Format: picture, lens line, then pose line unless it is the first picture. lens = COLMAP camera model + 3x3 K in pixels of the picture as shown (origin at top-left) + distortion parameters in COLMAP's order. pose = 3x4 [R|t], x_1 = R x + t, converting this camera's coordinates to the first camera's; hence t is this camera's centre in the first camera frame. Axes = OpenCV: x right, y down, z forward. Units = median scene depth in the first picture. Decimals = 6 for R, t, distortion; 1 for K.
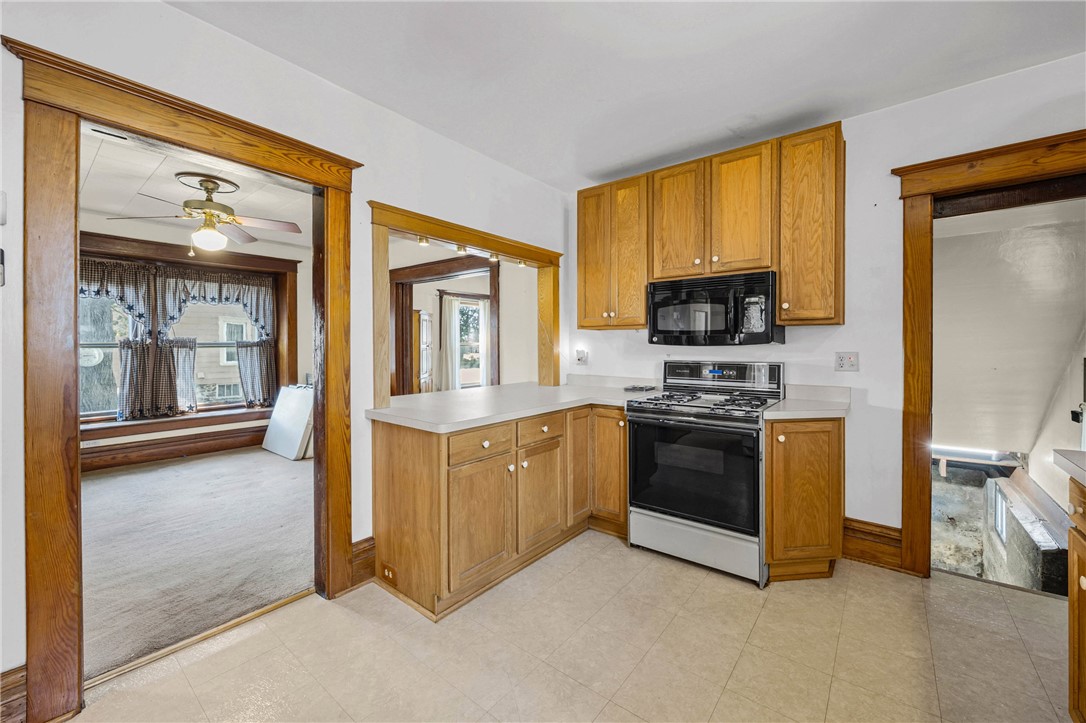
lens RADIAL K [[427.8, 0, 552.5], [0, 427.8, 347.7], [0, 0, 1]] dist [-0.002831, -0.000137]
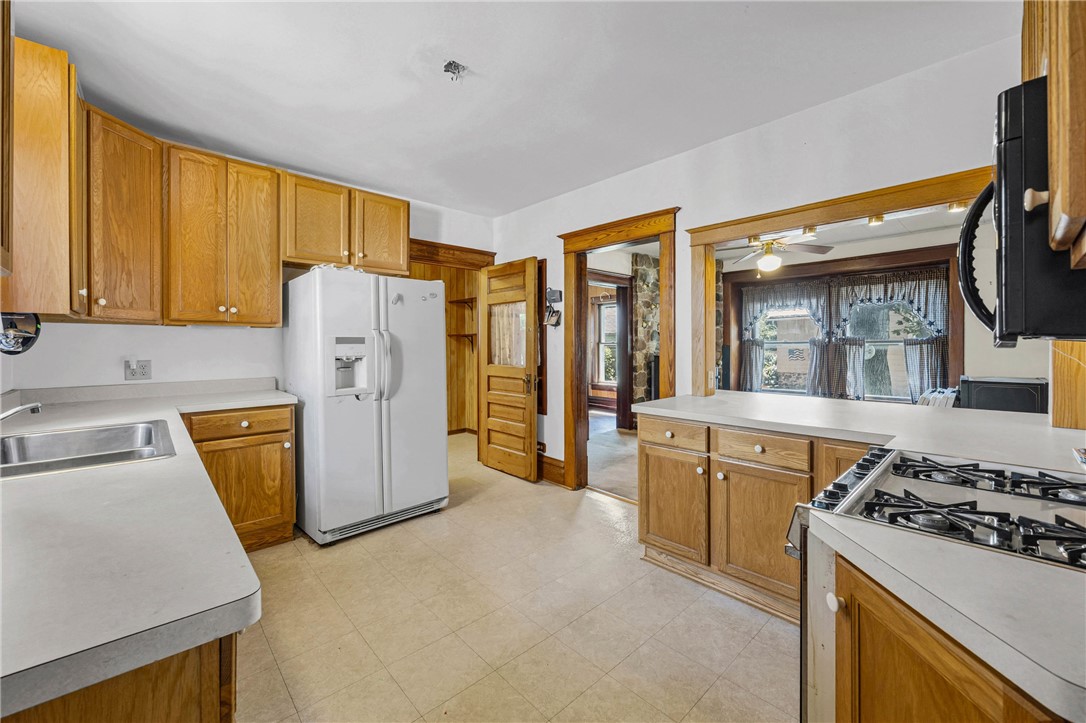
lens RADIAL K [[436.6, 0, 546.3], [0, 436.6, 343.2], [0, 0, 1]] dist [-0.003270, -0.000043]
pose [[-0.154045, -0.000678, -0.988064, 0.792693], [-0.002521, 0.999997, -0.000293, -0.005734], [0.988061, 0.002446, -0.154047, 0.679412]]
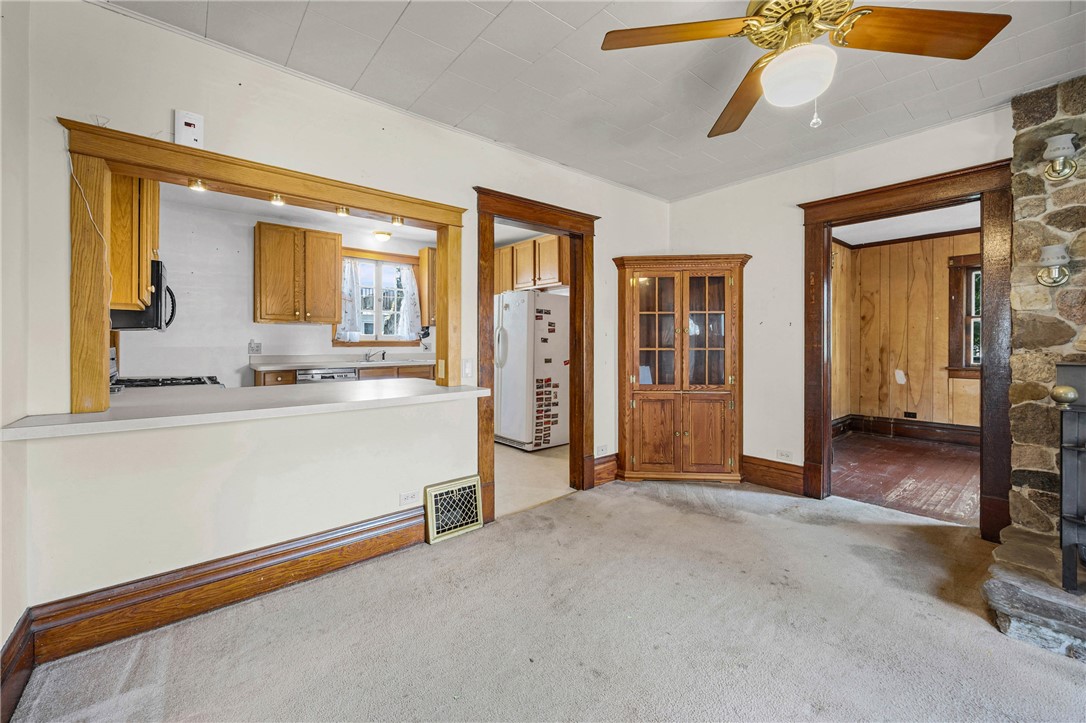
lens RADIAL K [[436.6, 0, 546.3], [0, 436.6, 343.2], [0, 0, 1]] dist [-0.003270, -0.000043]
pose [[-0.977991, 0.001132, 0.208644, -0.842234], [0.003240, 0.999947, 0.009760, 0.017752], [-0.208622, 0.010221, -0.977943, 1.931828]]
